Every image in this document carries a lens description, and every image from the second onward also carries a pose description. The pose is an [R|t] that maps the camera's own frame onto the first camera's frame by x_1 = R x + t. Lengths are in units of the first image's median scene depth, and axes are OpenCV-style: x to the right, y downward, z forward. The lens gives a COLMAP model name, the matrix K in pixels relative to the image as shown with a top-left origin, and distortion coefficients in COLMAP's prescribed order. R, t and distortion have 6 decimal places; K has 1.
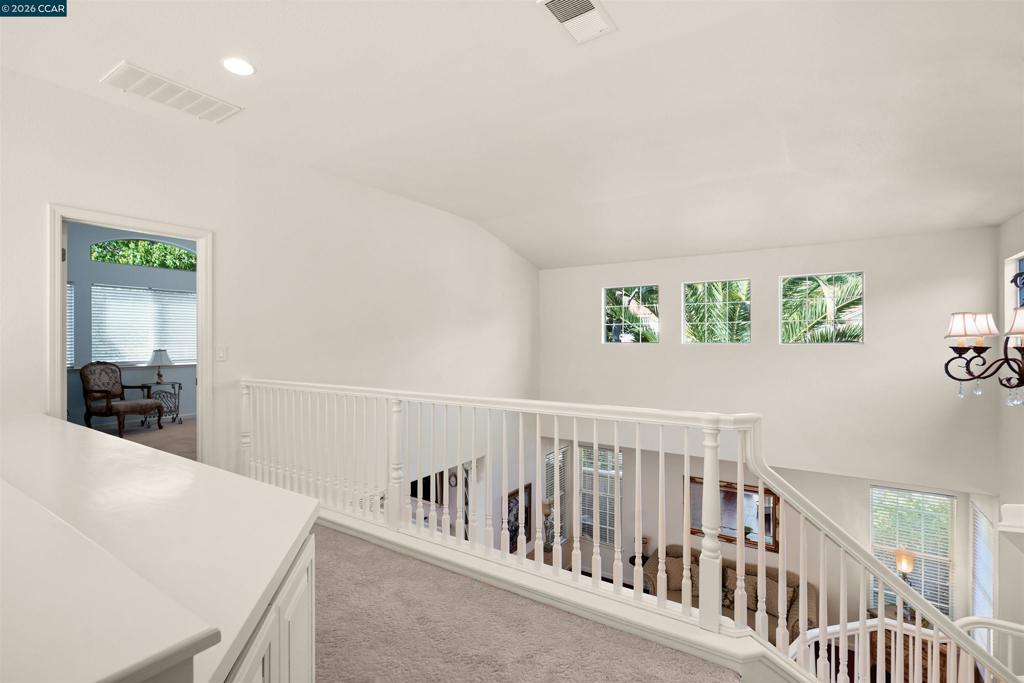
lens RADIAL K [[463.2, 0, 508.8], [0, 463.2, 344.7], [0, 0, 1]] dist [-0.000197, -0.000053]
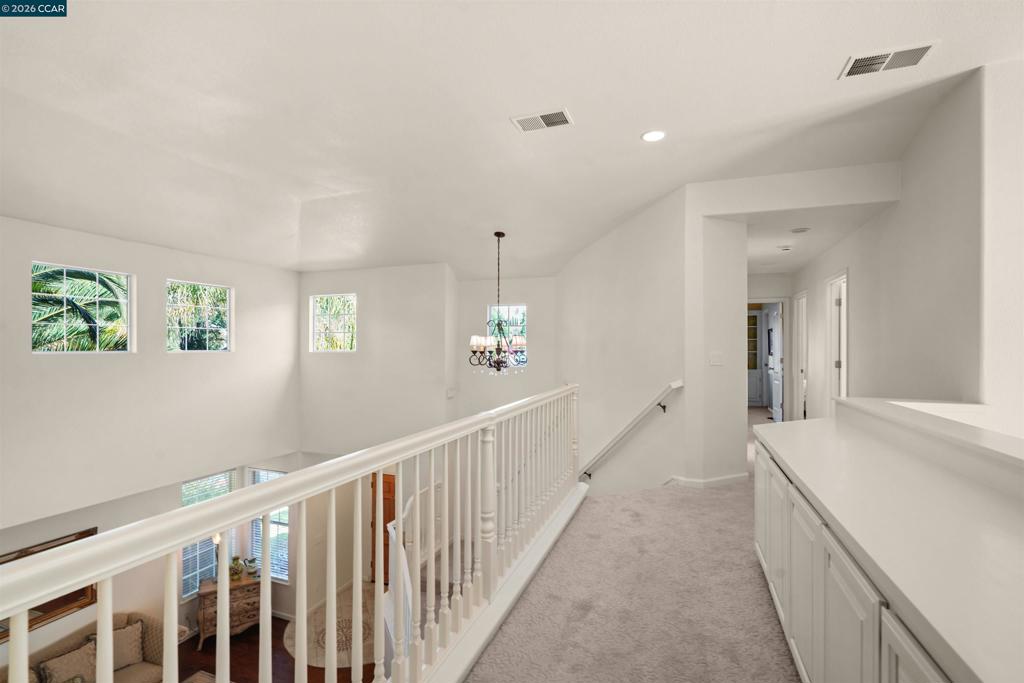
lens RADIAL K [[463.2, 0, 508.8], [0, 463.2, 344.7], [0, 0, 1]] dist [-0.000197, -0.000053]
pose [[-0.215070, 0.009085, 0.976556, -0.618074], [0.006869, 0.999946, -0.007790, -0.003446], [-0.976575, 0.005032, -0.215120, 0.629795]]
